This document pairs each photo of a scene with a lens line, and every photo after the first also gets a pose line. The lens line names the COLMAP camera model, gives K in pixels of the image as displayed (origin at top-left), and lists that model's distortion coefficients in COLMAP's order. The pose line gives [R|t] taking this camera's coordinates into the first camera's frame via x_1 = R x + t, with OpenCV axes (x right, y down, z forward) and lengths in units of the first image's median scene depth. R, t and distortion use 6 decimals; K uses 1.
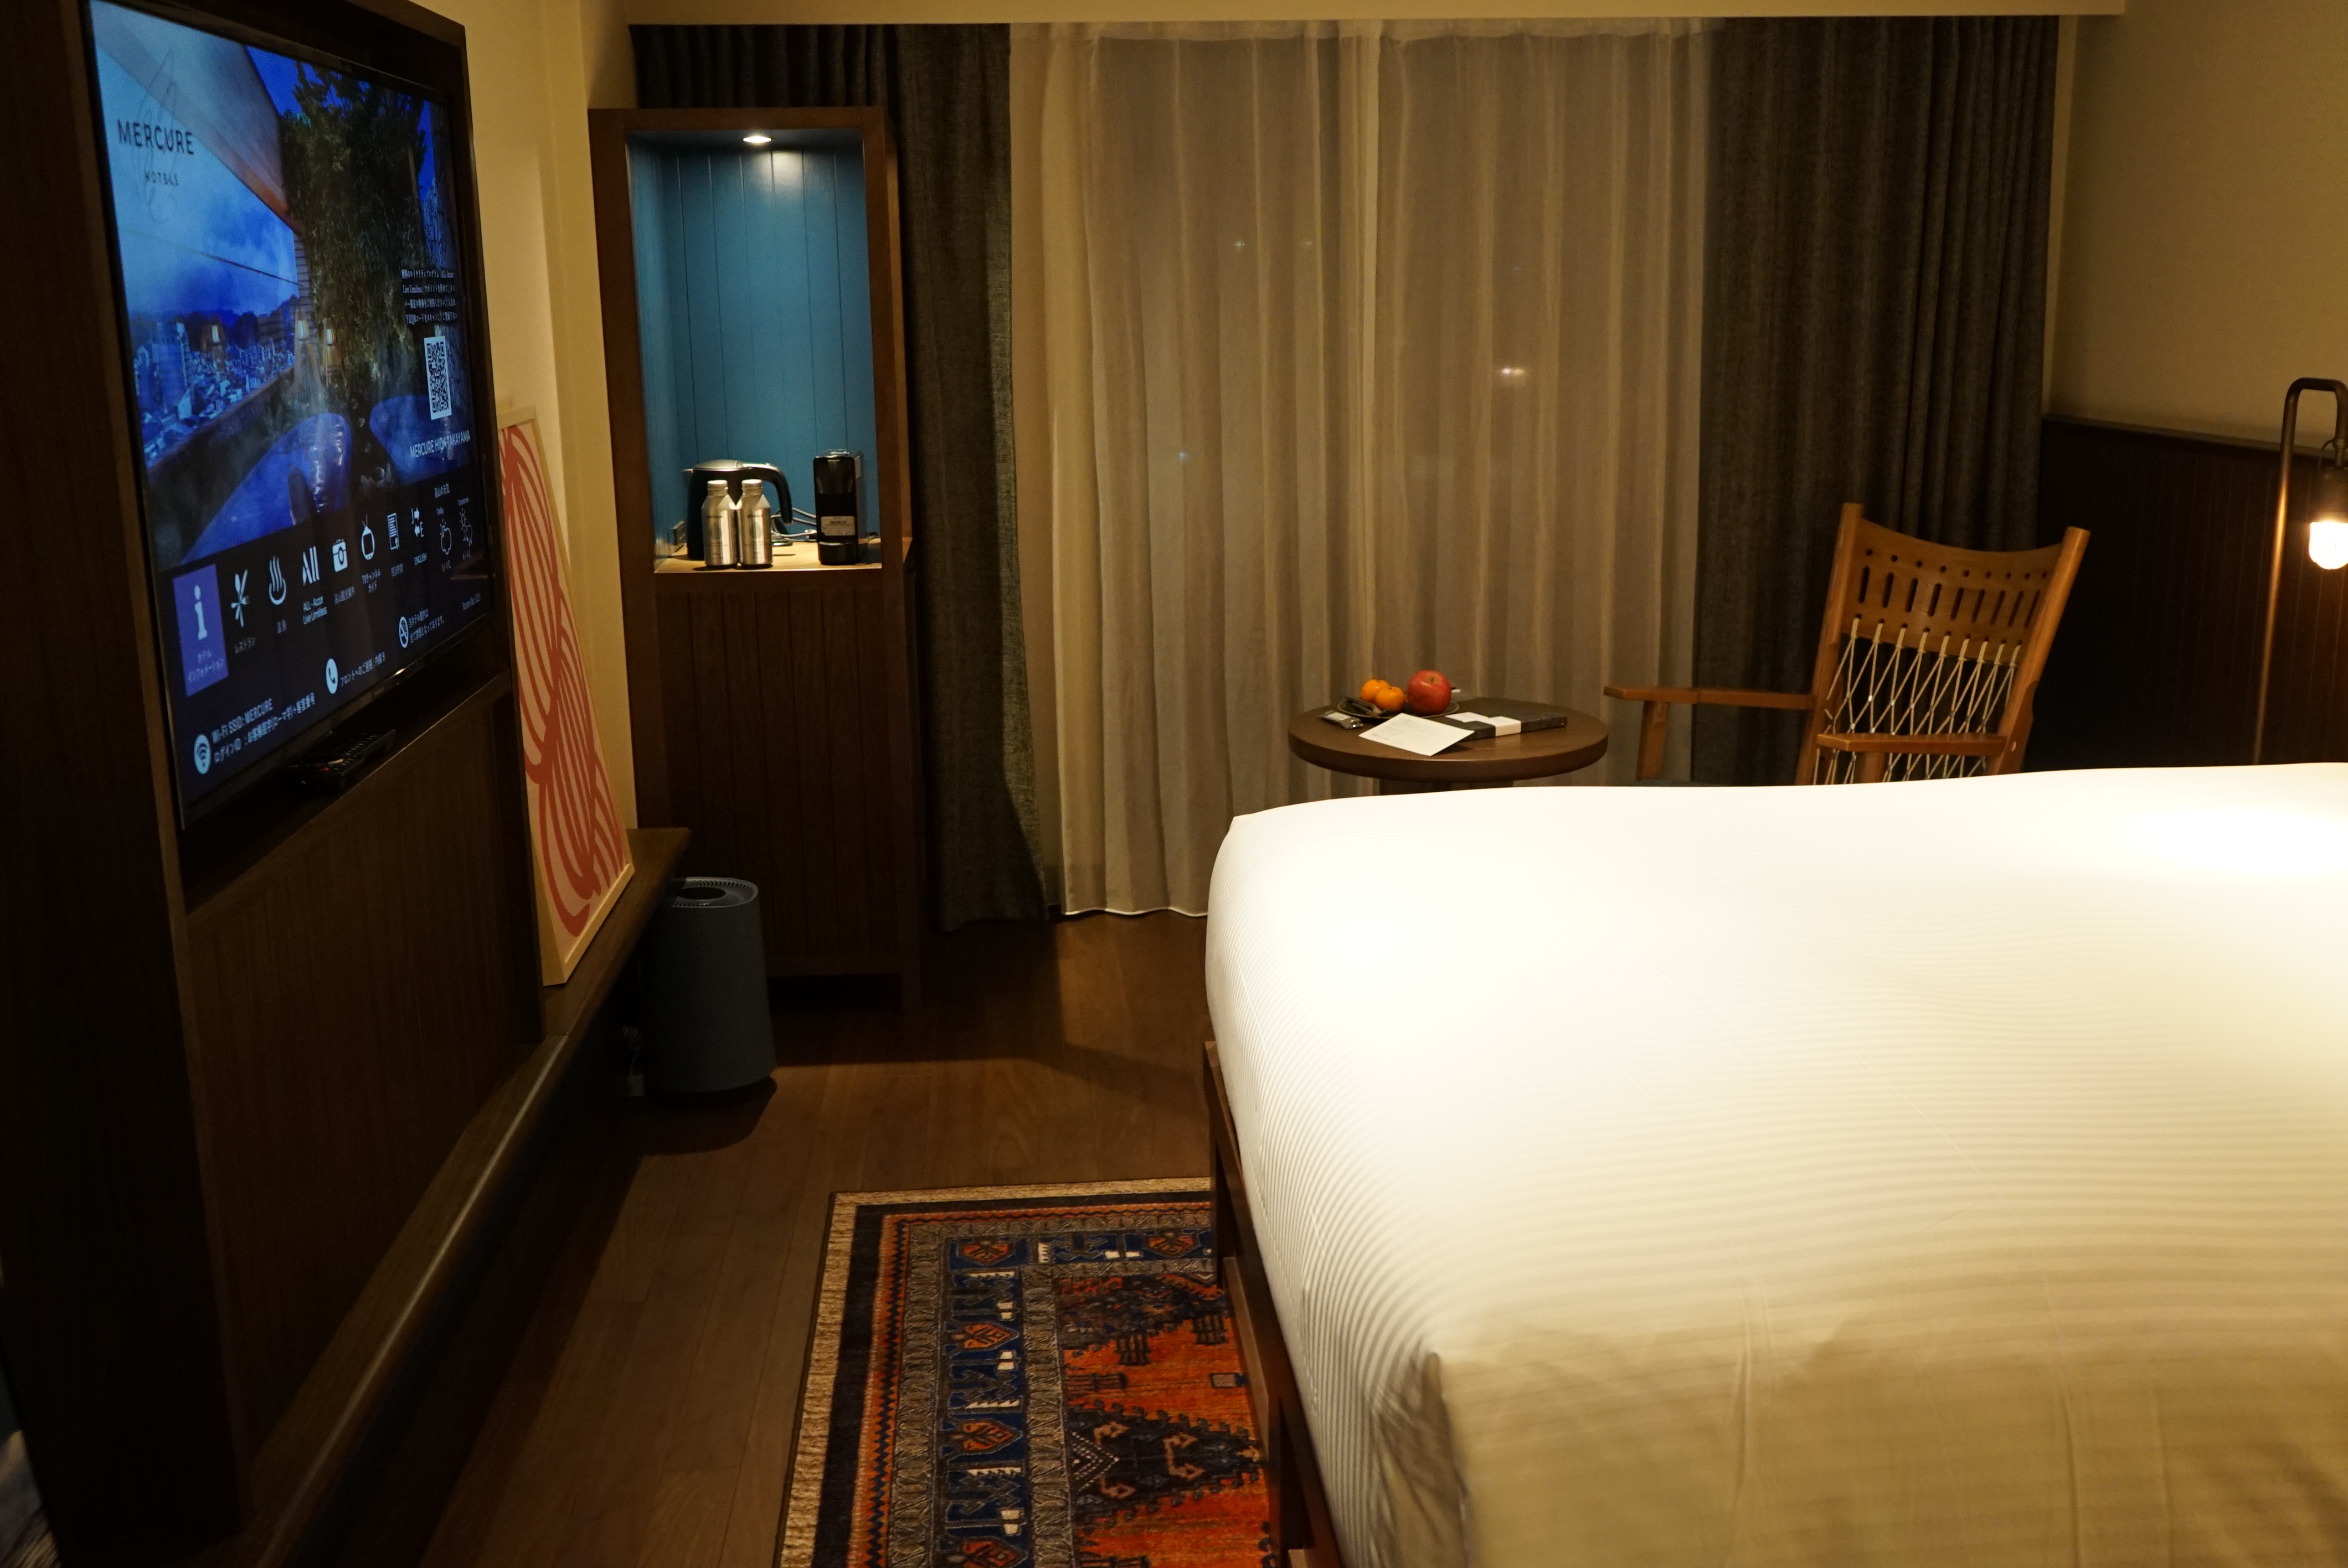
lens RADIAL K [[2178.5, 0, 1176.2], [0, 2178.5, 784.3], [0, 0, 1]] dist [-0.042127, 0.000000]
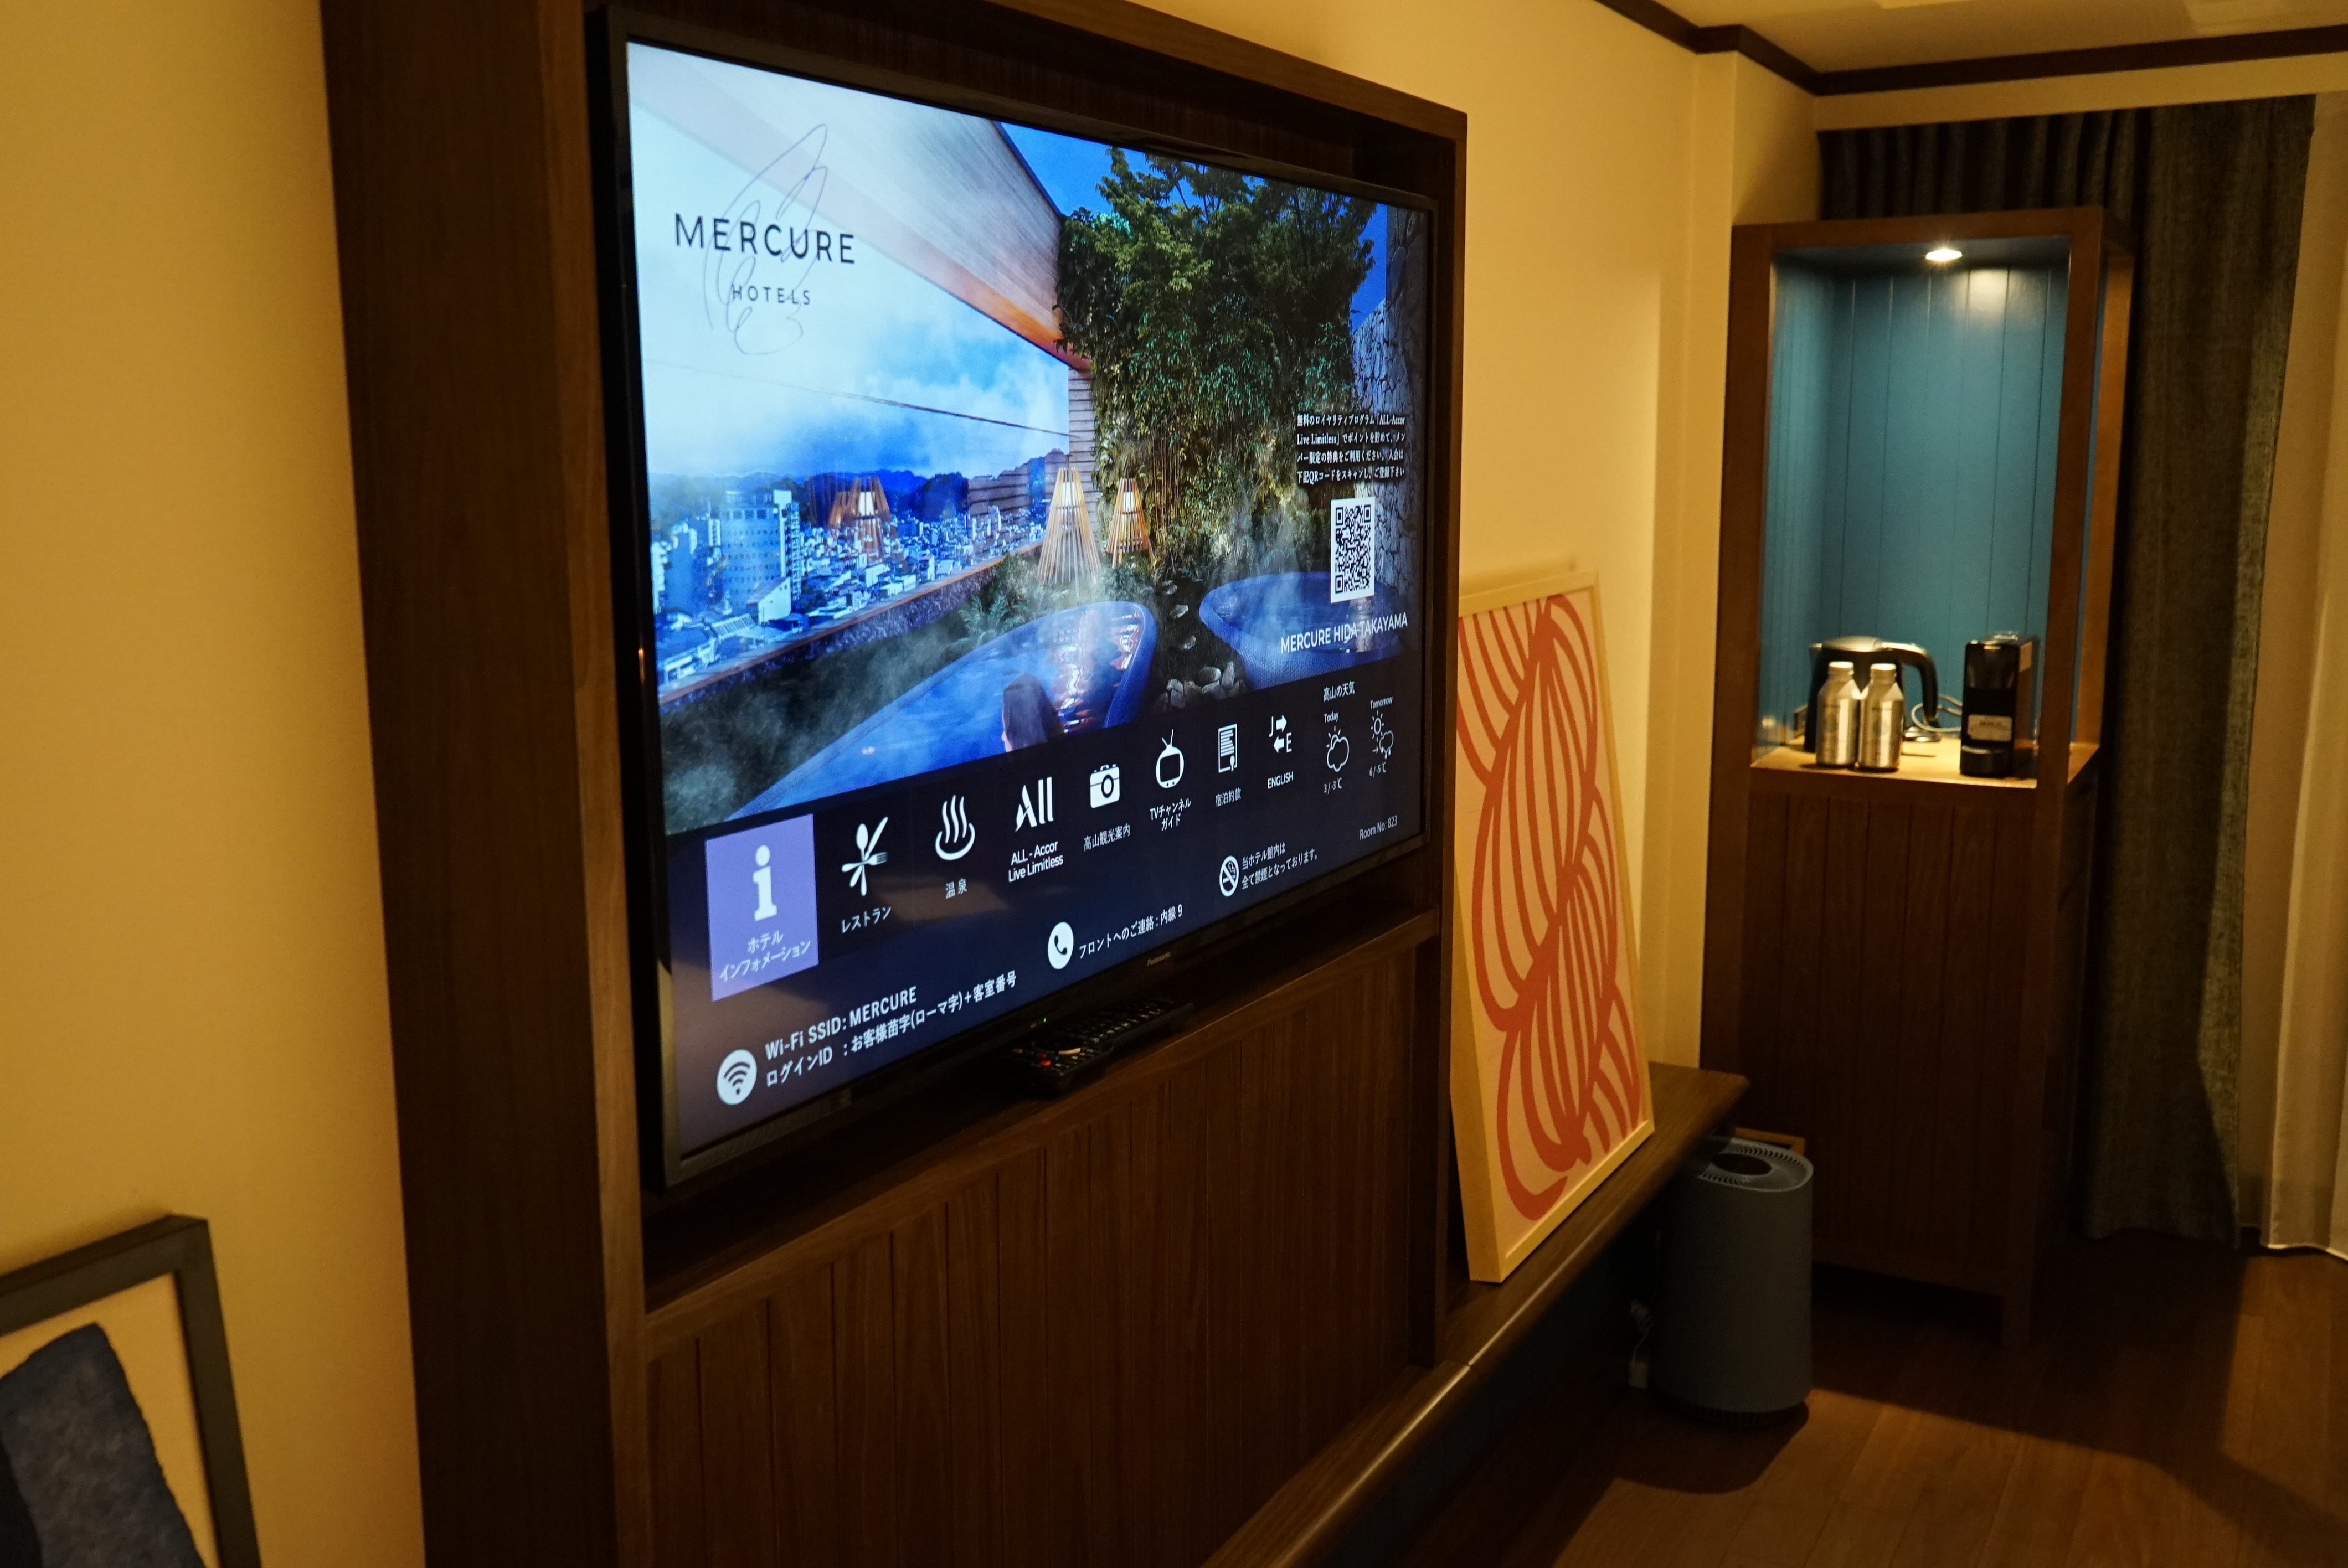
lens RADIAL K [[2040.9, 0, 1171.5], [0, 2040.9, 782.4], [0, 0, 1]] dist [-0.015867, 0.021606]
pose [[0.823094, 0.099039, -0.559203, 0.020742], [-0.127347, 0.991788, -0.011790, -0.056085], [0.553443, 0.080917, 0.828947, 0.228312]]
